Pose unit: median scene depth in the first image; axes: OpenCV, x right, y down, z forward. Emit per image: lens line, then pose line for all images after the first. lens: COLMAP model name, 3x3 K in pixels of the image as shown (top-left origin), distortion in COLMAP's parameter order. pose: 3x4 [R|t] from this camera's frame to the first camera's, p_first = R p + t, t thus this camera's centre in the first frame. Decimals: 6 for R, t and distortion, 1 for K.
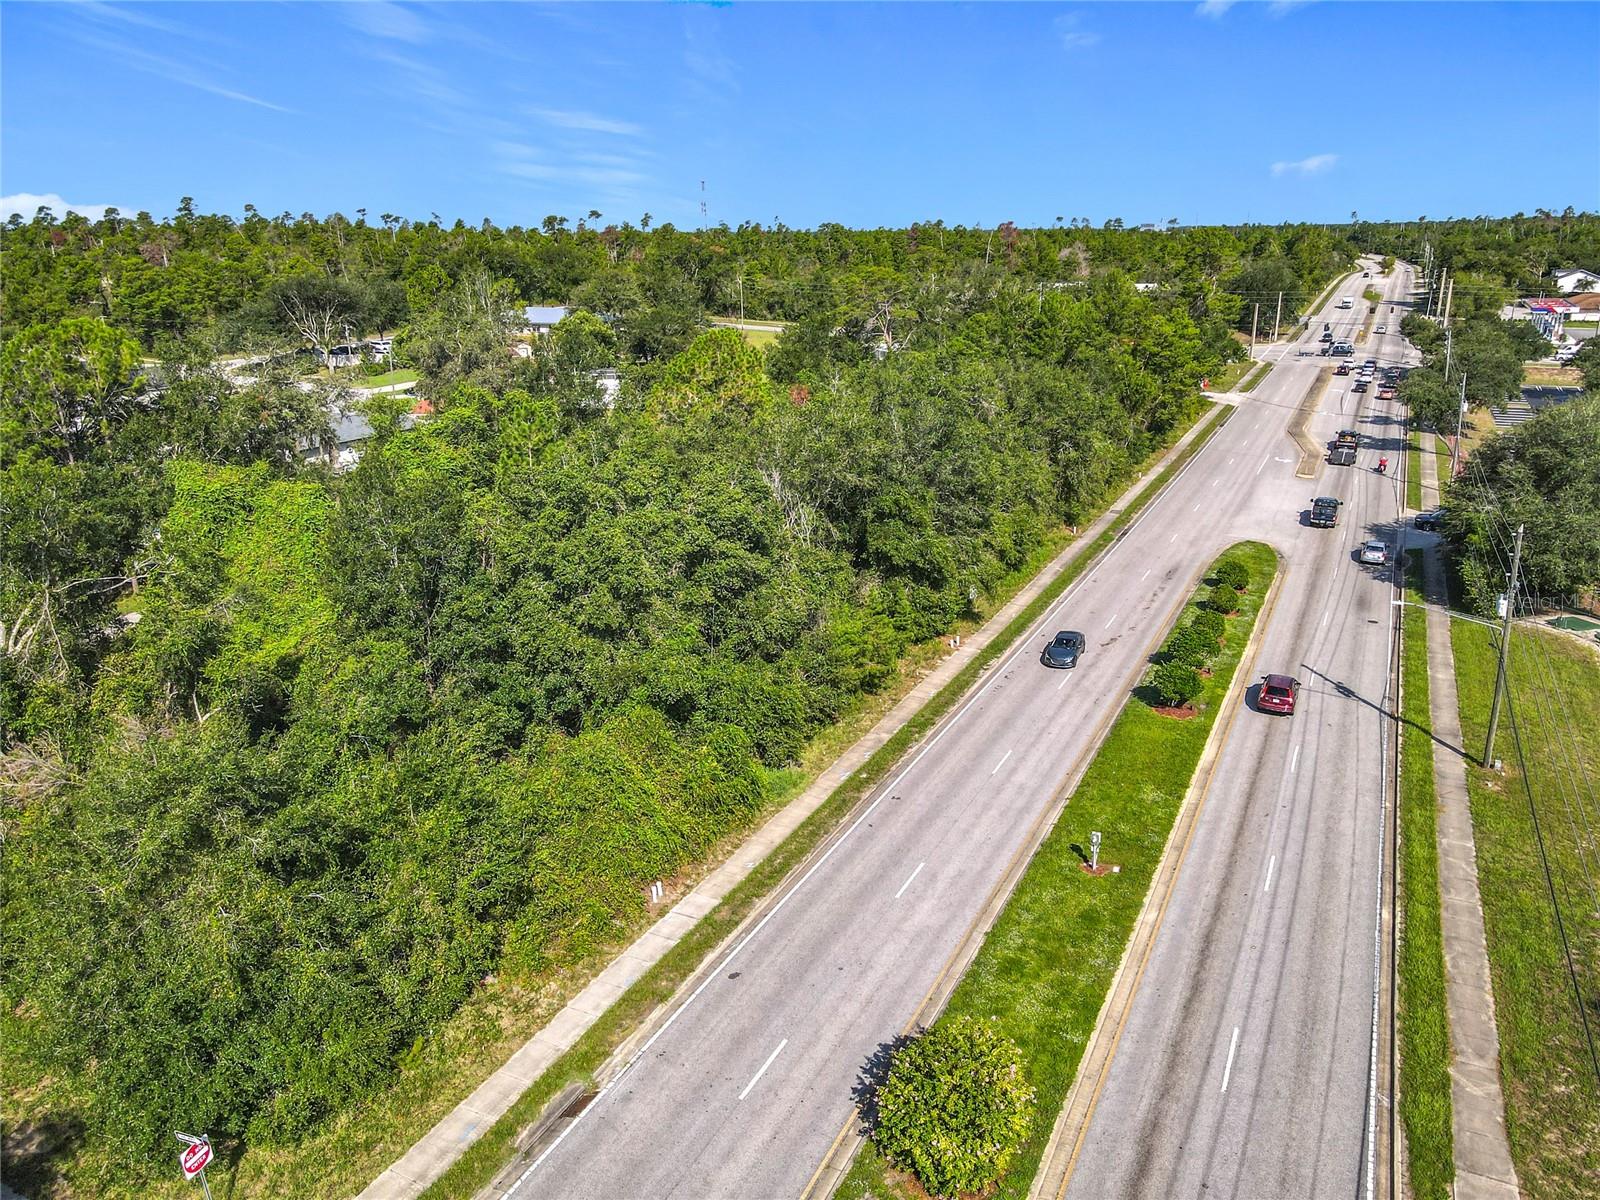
lens RADIAL K [[1180.7, 0, 809.5], [0, 1180.7, 615.3], [0, 0, 1]] dist [0.014444, 0.003054]
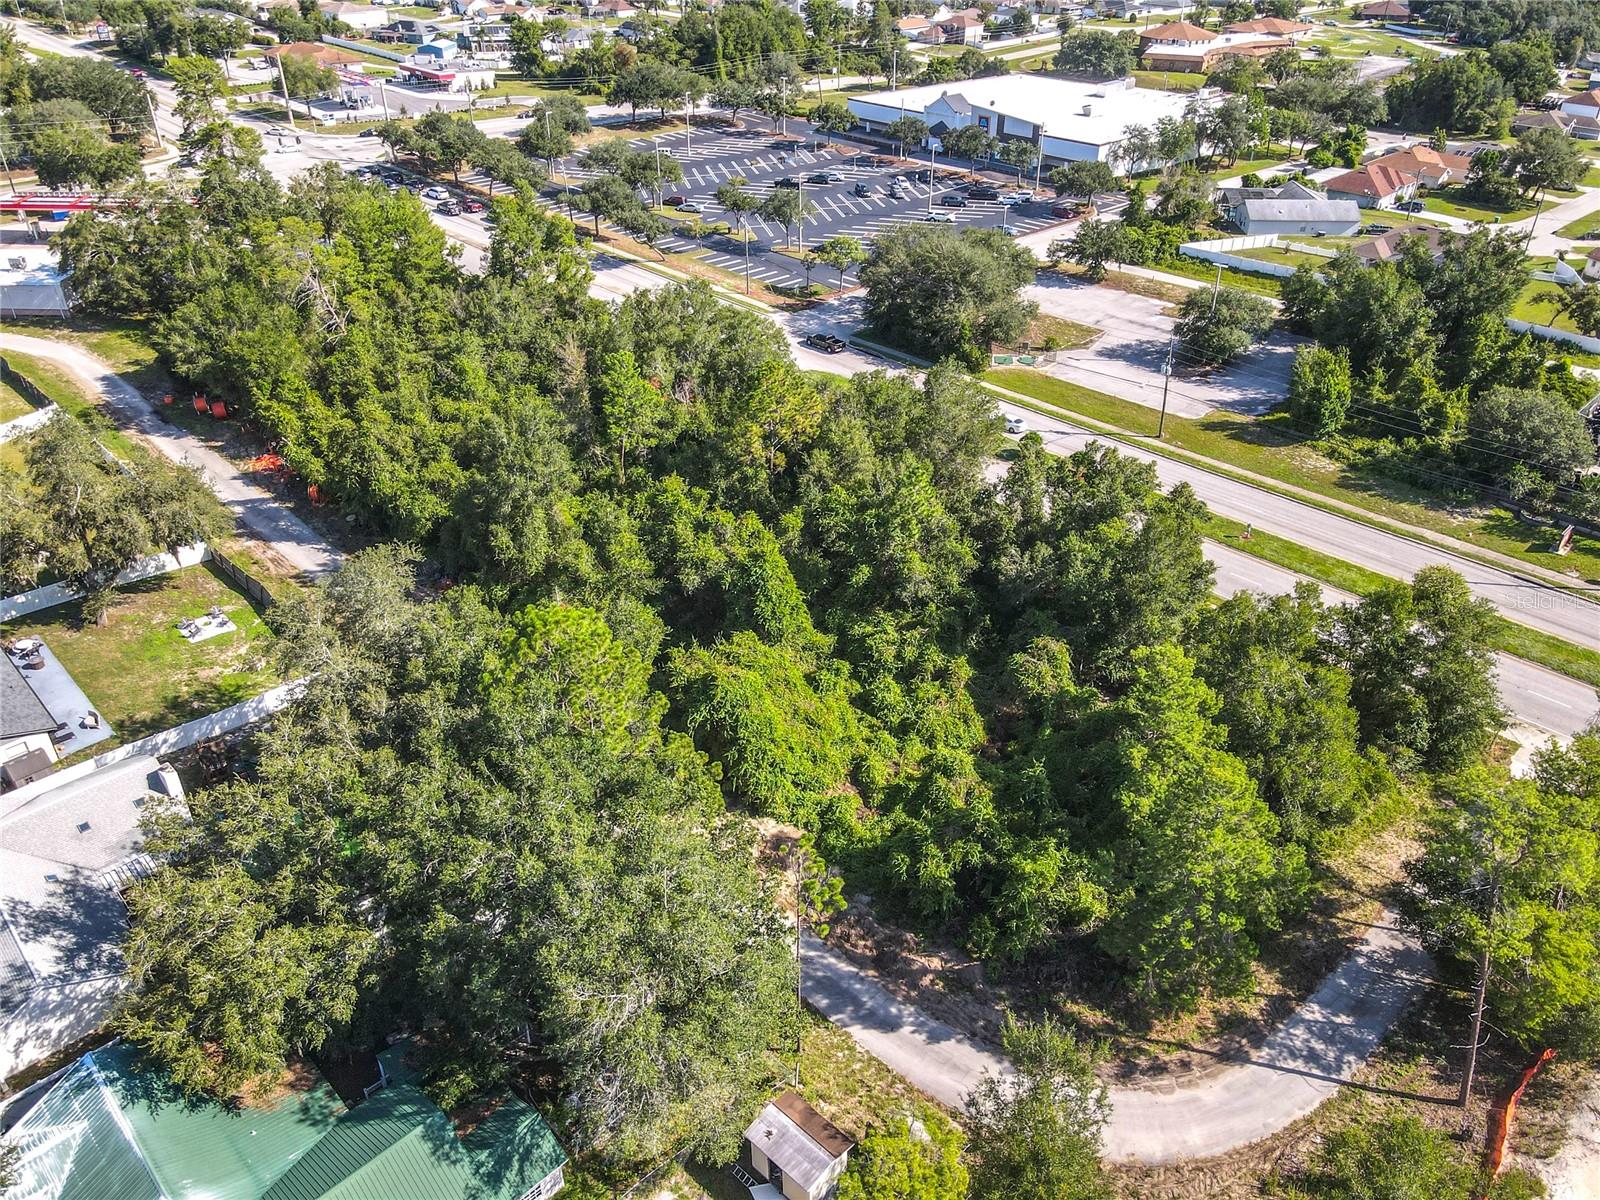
lens RADIAL K [[1180.7, 0, 823.0], [0, 1180.7, 587.2], [0, 0, 1]] dist [0.014444, 0.003054]
pose [[0.321805, -0.490805, 0.809662, -1.598645], [0.276330, 0.866606, 0.415495, -0.732851], [-0.905585, 0.090025, 0.414502, 0.638643]]
